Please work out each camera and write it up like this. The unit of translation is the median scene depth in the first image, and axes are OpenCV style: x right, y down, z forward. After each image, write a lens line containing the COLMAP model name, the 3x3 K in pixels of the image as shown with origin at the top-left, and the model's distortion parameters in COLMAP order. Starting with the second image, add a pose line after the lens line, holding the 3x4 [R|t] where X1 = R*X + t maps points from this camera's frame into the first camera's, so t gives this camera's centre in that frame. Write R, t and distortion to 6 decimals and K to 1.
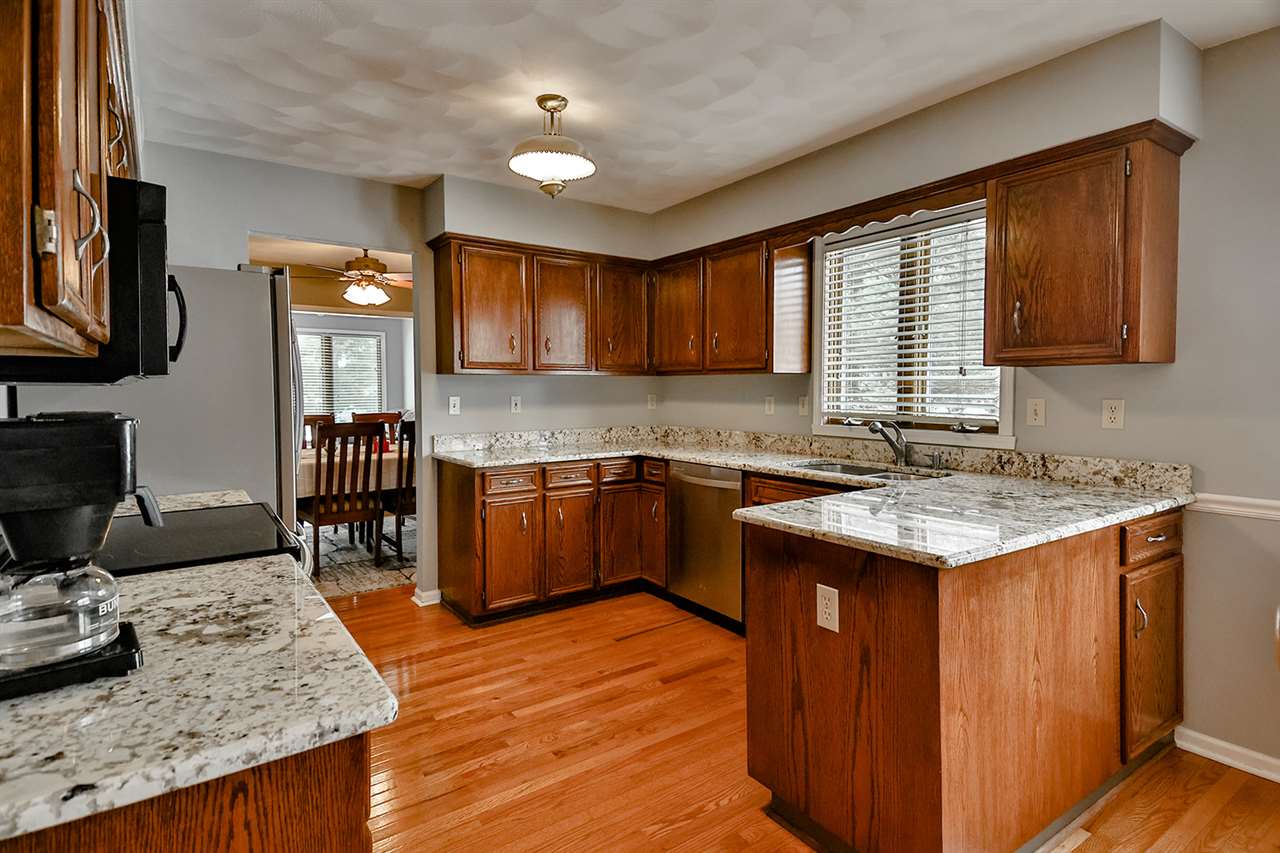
lens RADIAL K [[657.1, 0, 643.8], [0, 657.1, 409.5], [0, 0, 1]] dist [0.063481, -0.000301]
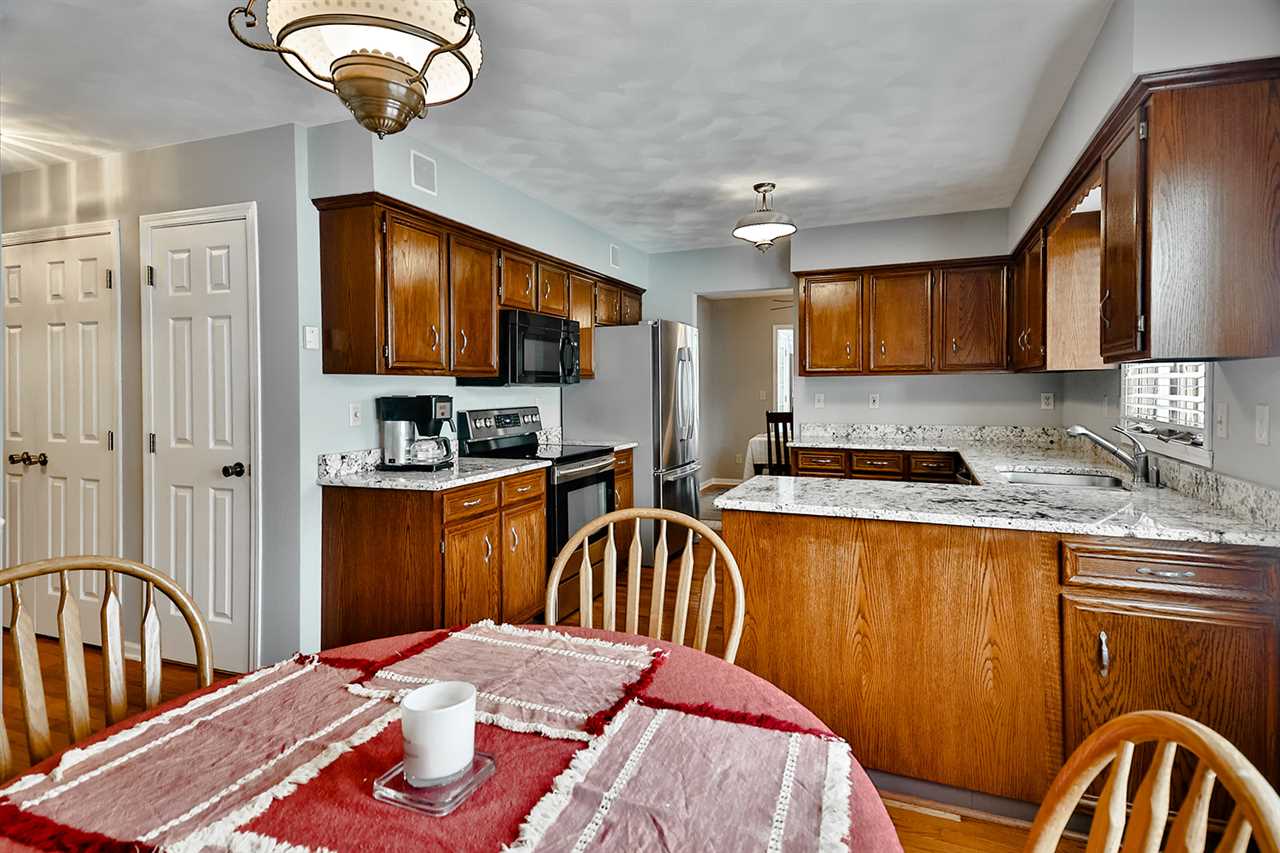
lens RADIAL K [[675.6, 0, 645.3], [0, 675.6, 385.9], [0, 0, 1]] dist [0.000552, -0.000285]
pose [[0.534748, 0.000080, -0.845012, 0.685855], [-0.023774, 0.999606, -0.014950, -0.007456], [0.844677, 0.028083, 0.534539, 0.020675]]
